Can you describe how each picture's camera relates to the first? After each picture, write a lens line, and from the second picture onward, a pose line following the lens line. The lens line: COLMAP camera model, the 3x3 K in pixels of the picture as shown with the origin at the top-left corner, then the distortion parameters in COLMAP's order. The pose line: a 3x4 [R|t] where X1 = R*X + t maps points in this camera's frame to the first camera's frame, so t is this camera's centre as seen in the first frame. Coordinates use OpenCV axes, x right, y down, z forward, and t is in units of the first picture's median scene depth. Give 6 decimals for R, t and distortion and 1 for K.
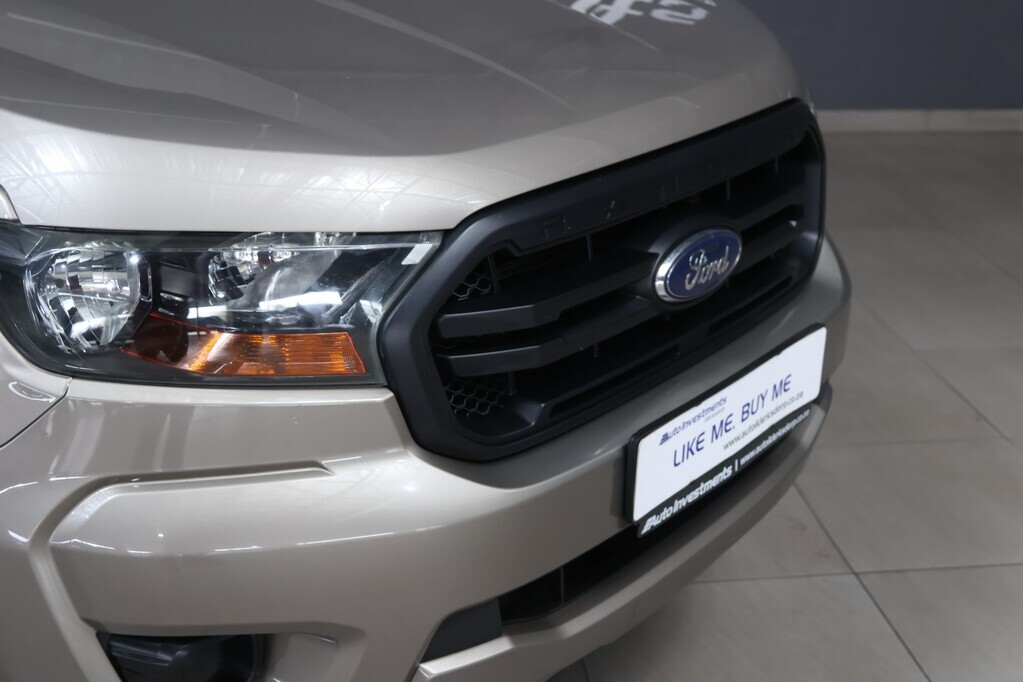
lens RADIAL K [[1420.2, 0, 511.5], [0, 1420.2, 341.0], [0, 0, 1]] dist [-0.012601, -0.010582]
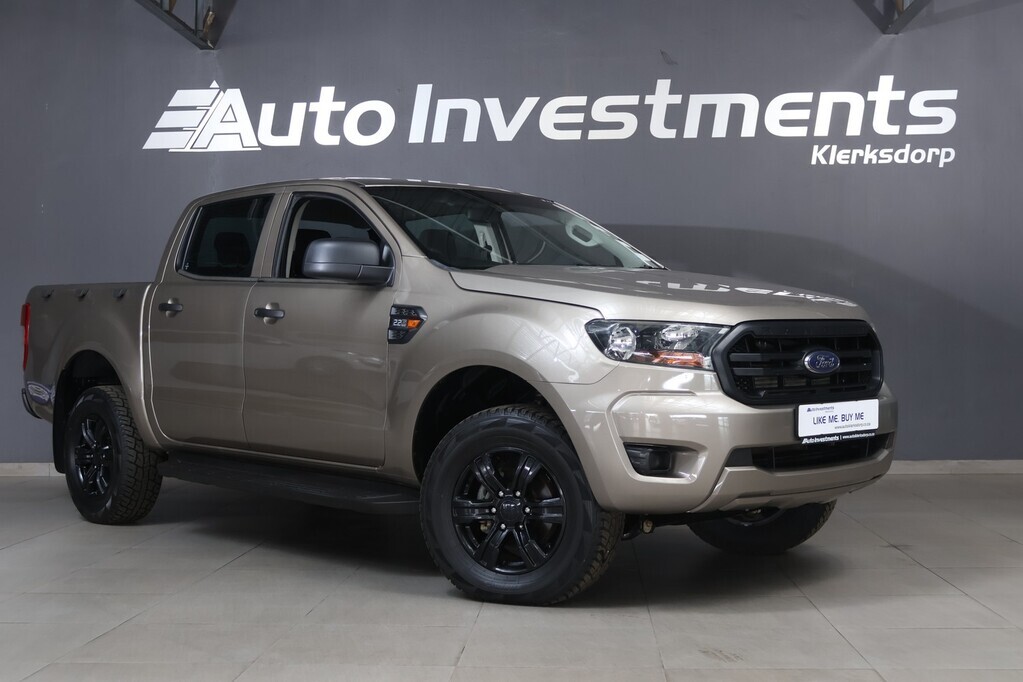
lens RADIAL K [[1375.9, 0, 511.5], [0, 1375.9, 341.0], [0, 0, 1]] dist [-0.042467, 0.062235]
pose [[0.985723, -0.022573, -0.166854, -0.016800], [-0.038015, 0.935548, -0.351148, 0.904645], [0.164026, 0.352477, 0.921333, -1.637291]]
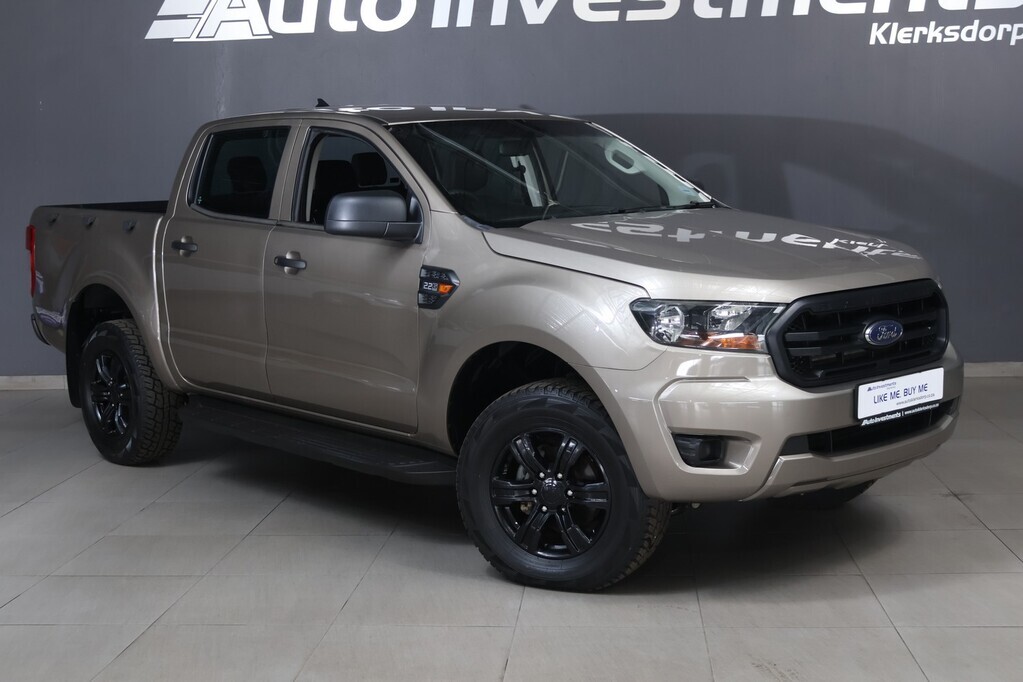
lens RADIAL K [[1448.2, 0, 511.5], [0, 1448.2, 341.0], [0, 0, 1]] dist [-0.031740, 0.089513]
pose [[0.981698, -0.014818, -0.189864, -0.034130], [-0.029631, 0.972943, -0.229139, 0.606654], [0.188123, 0.230571, 0.954697, -1.692902]]
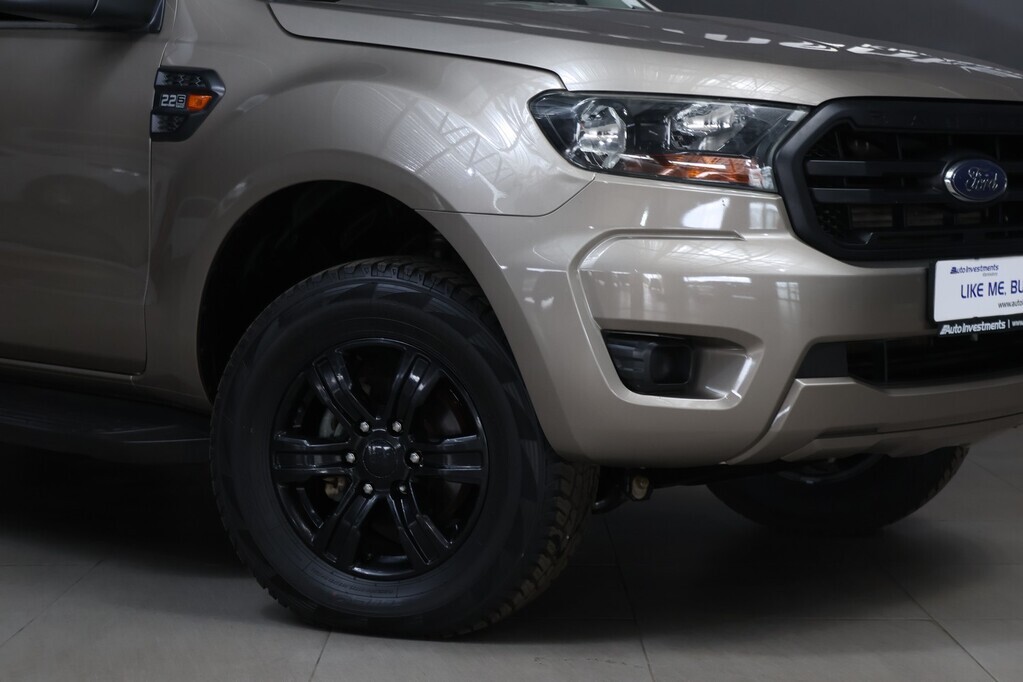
lens RADIAL K [[2101.4, 0, 511.5], [0, 2101.4, 341.0], [0, 0, 1]] dist [0.063287, -0.052285]
pose [[0.993586, -0.004632, -0.112988, -0.100911], [-0.027587, 0.959046, -0.281903, 0.755857], [0.109667, 0.283212, 0.952767, -1.105363]]
